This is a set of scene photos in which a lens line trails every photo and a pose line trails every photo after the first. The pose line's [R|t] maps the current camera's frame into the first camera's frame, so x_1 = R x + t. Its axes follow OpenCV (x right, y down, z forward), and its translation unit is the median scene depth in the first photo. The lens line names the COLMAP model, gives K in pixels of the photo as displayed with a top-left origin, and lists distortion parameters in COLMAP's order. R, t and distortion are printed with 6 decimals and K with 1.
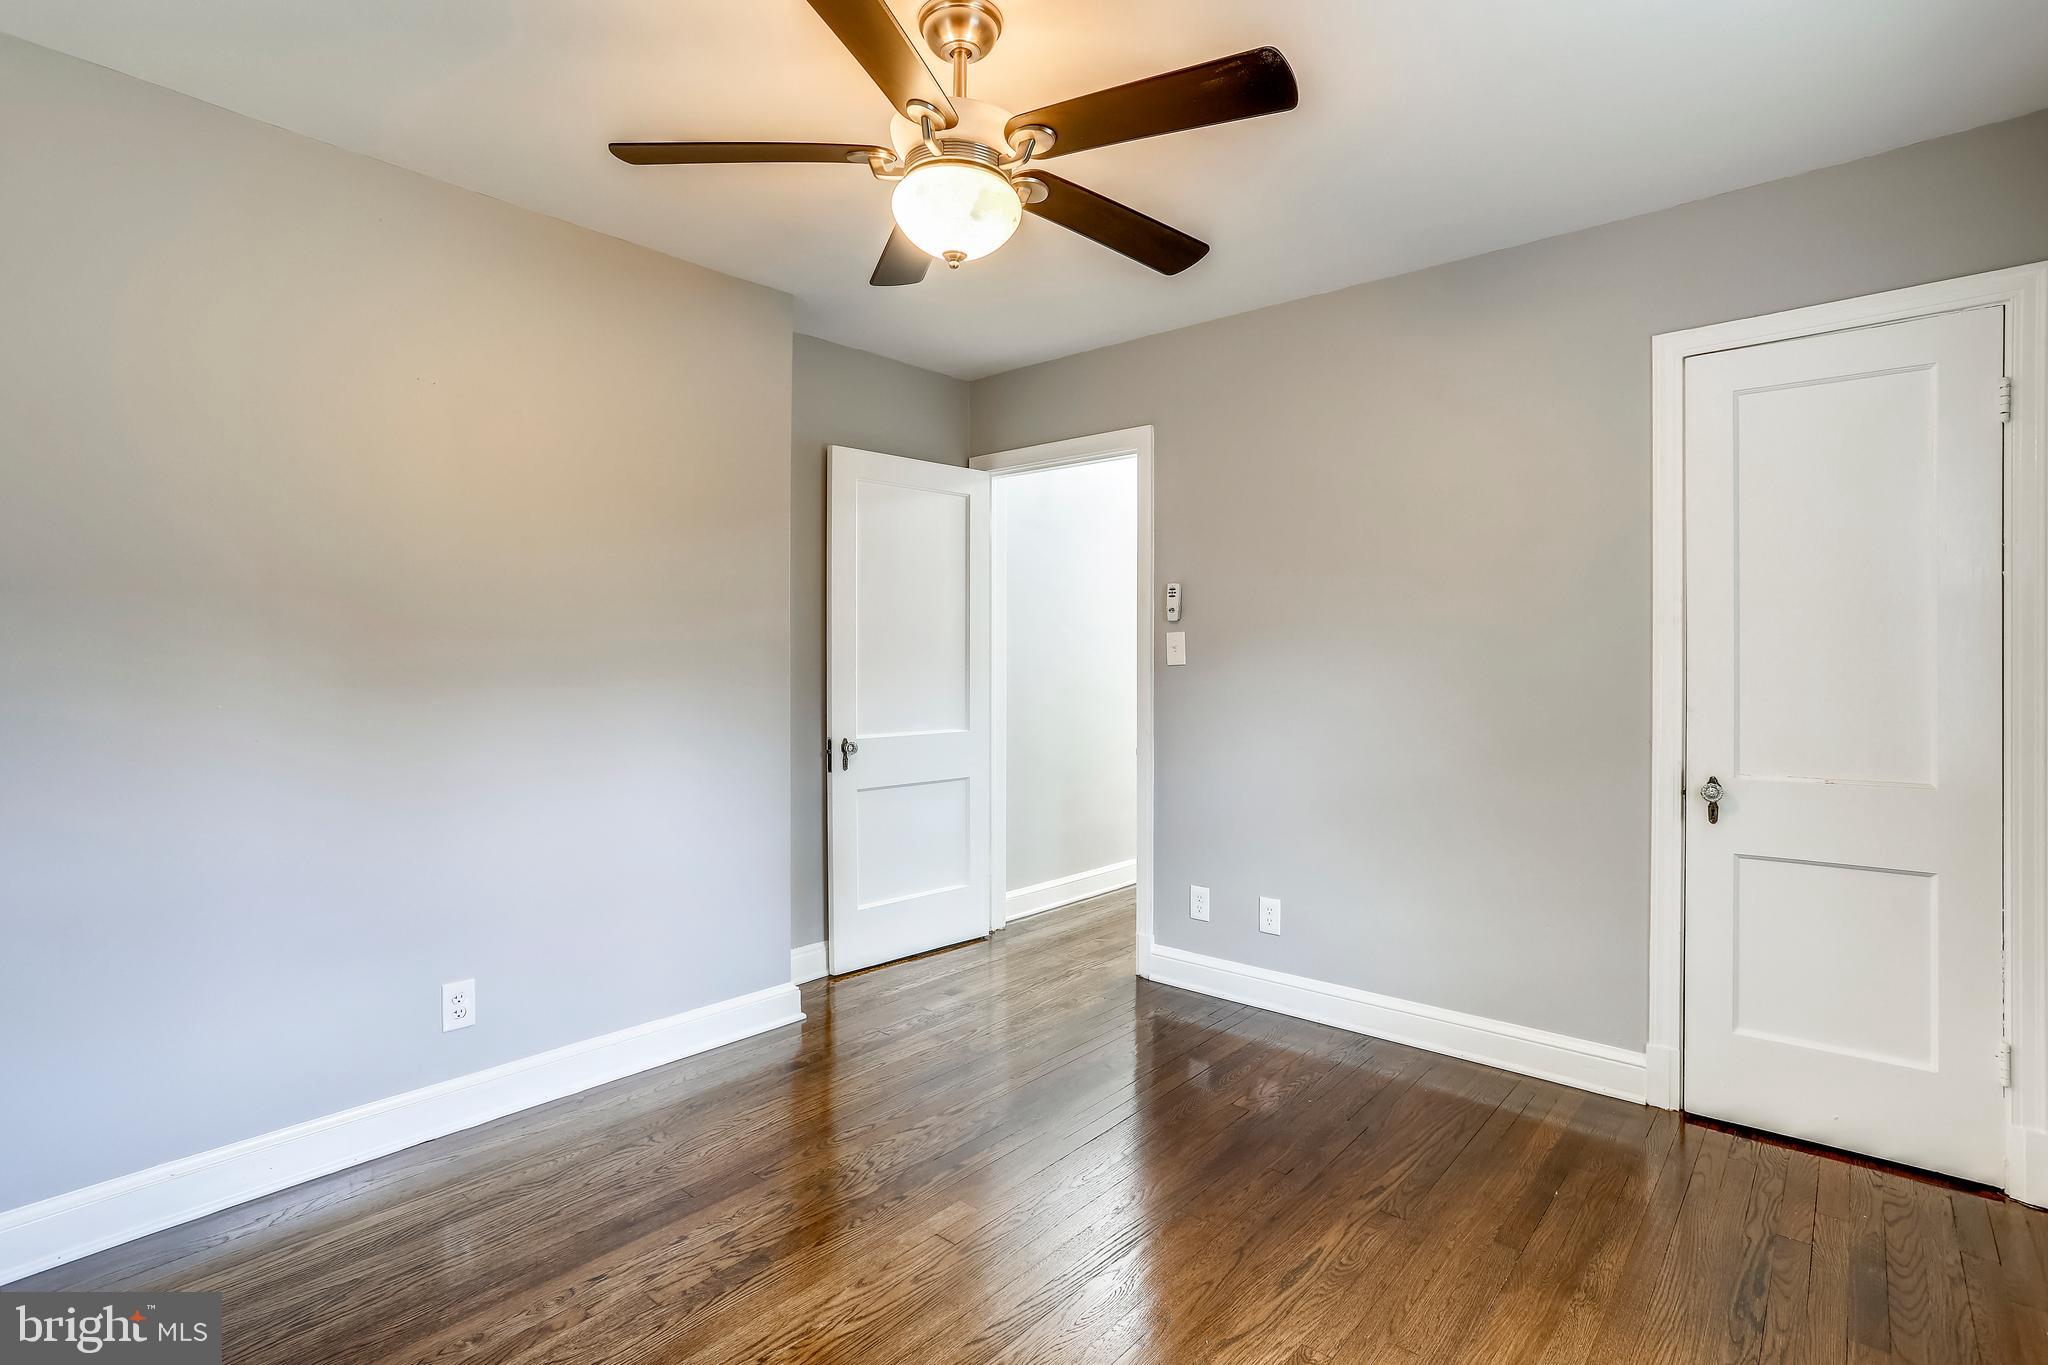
lens RADIAL K [[988.4, 0, 1033.0], [0, 988.4, 667.6], [0, 0, 1]] dist [-0.033819, 0.019613]
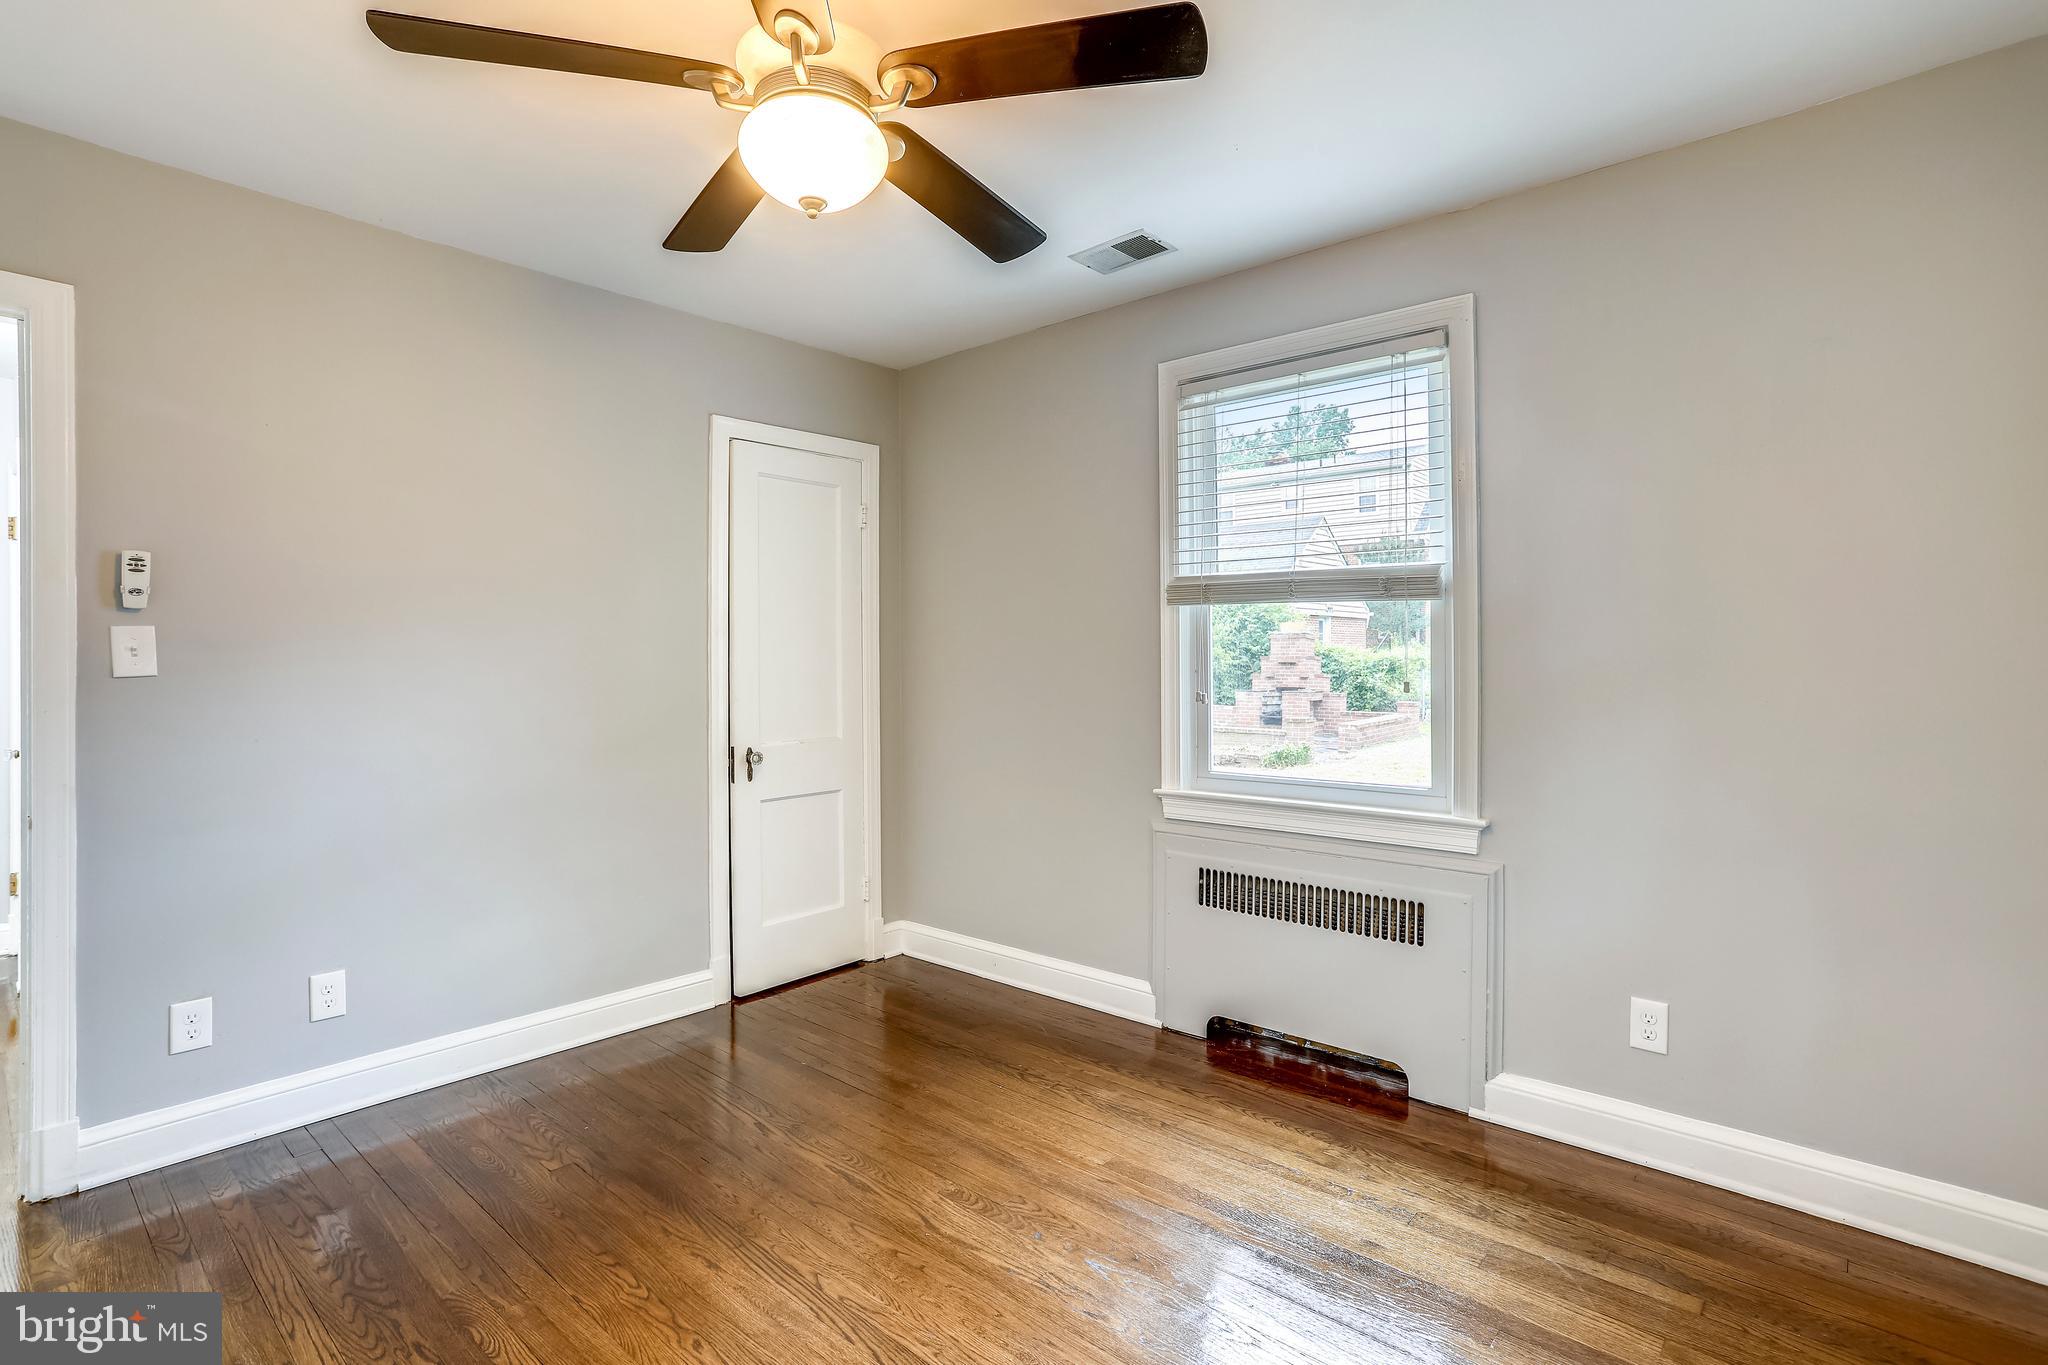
lens RADIAL K [[988.4, 0, 1029.0], [0, 988.4, 670.5], [0, 0, 1]] dist [-0.033819, 0.019613]
pose [[0.018044, -0.014145, 0.999737, -0.575736], [0.011815, 0.999833, 0.013933, -0.010260], [-0.999767, 0.011561, 0.018208, 0.479751]]
